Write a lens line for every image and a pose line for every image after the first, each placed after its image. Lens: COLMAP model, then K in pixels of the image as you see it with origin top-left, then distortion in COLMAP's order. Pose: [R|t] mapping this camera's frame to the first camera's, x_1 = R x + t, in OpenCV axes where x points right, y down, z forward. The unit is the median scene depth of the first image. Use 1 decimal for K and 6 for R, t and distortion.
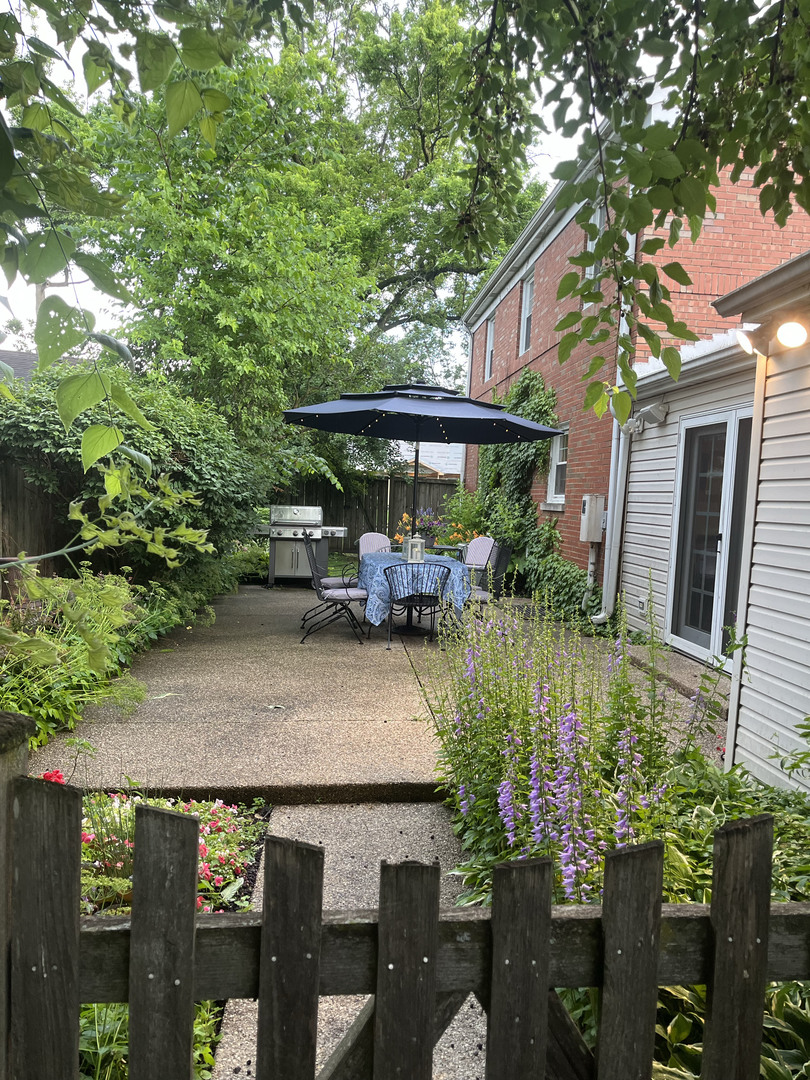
lens RADIAL K [[807.3, 0, 405.0], [0, 807.3, 540.0], [0, 0, 1]] dist [0.069580, -0.096113]
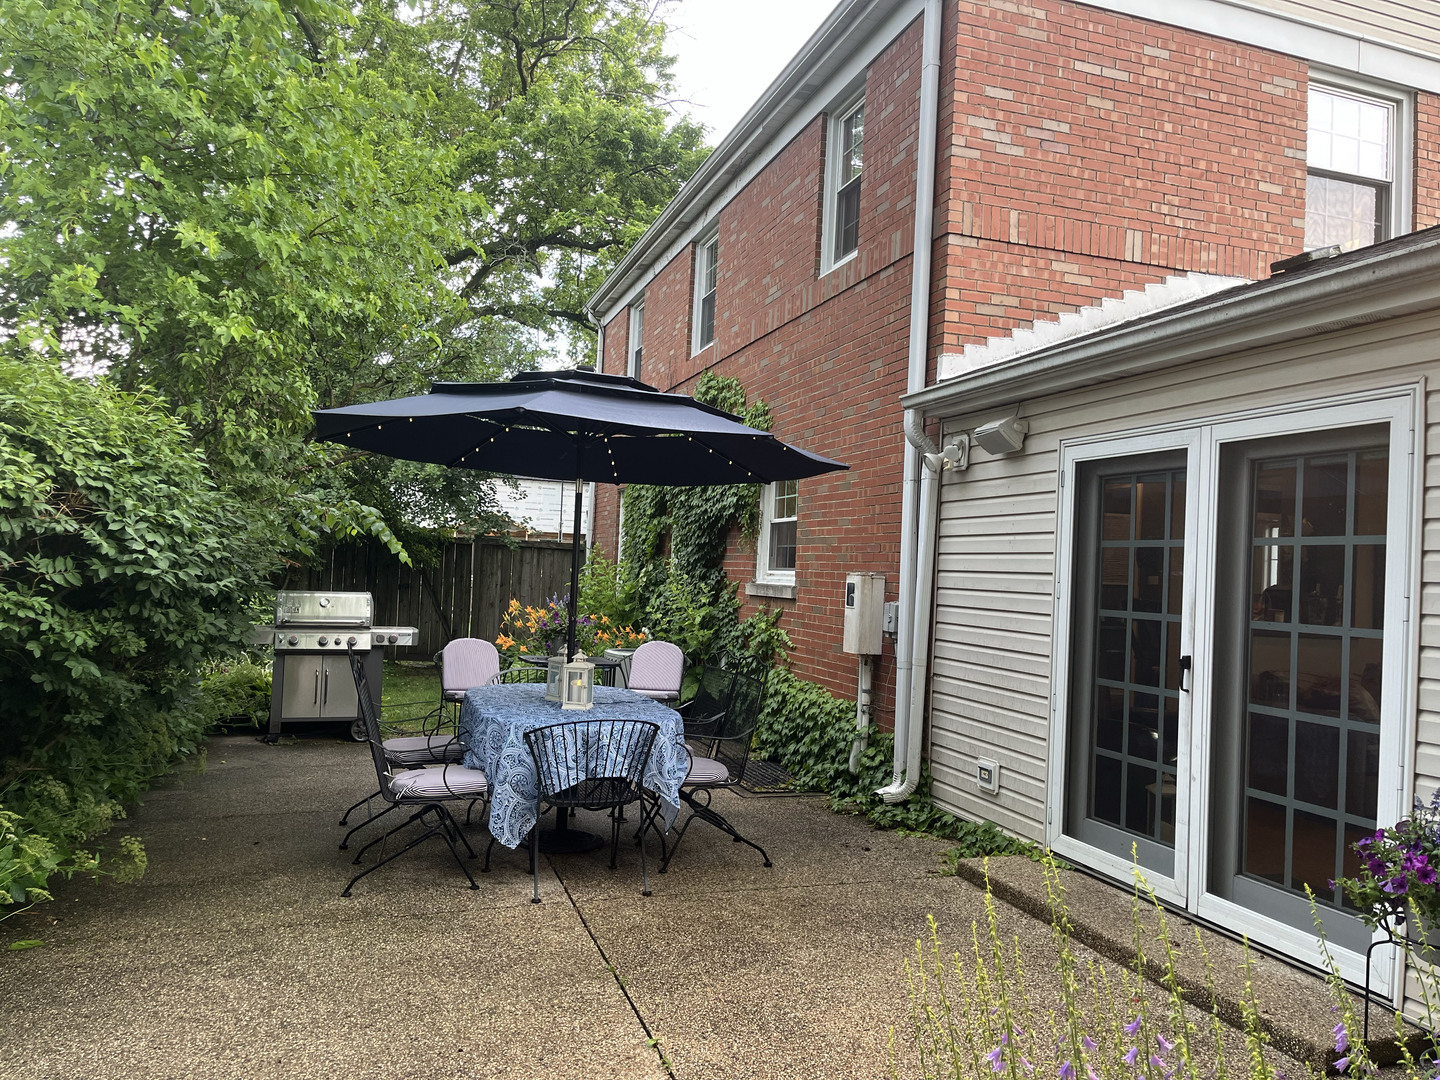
lens RADIAL K [[1076.4, 0, 721.1], [0, 1076.4, 519.9], [0, 0, 1]] dist [0.069580, -0.096113]
pose [[0.973859, 0.005902, 0.227077, -0.047465], [0.015165, 0.995743, -0.090915, -0.024315], [-0.226647, 0.091982, 0.969624, 0.248800]]
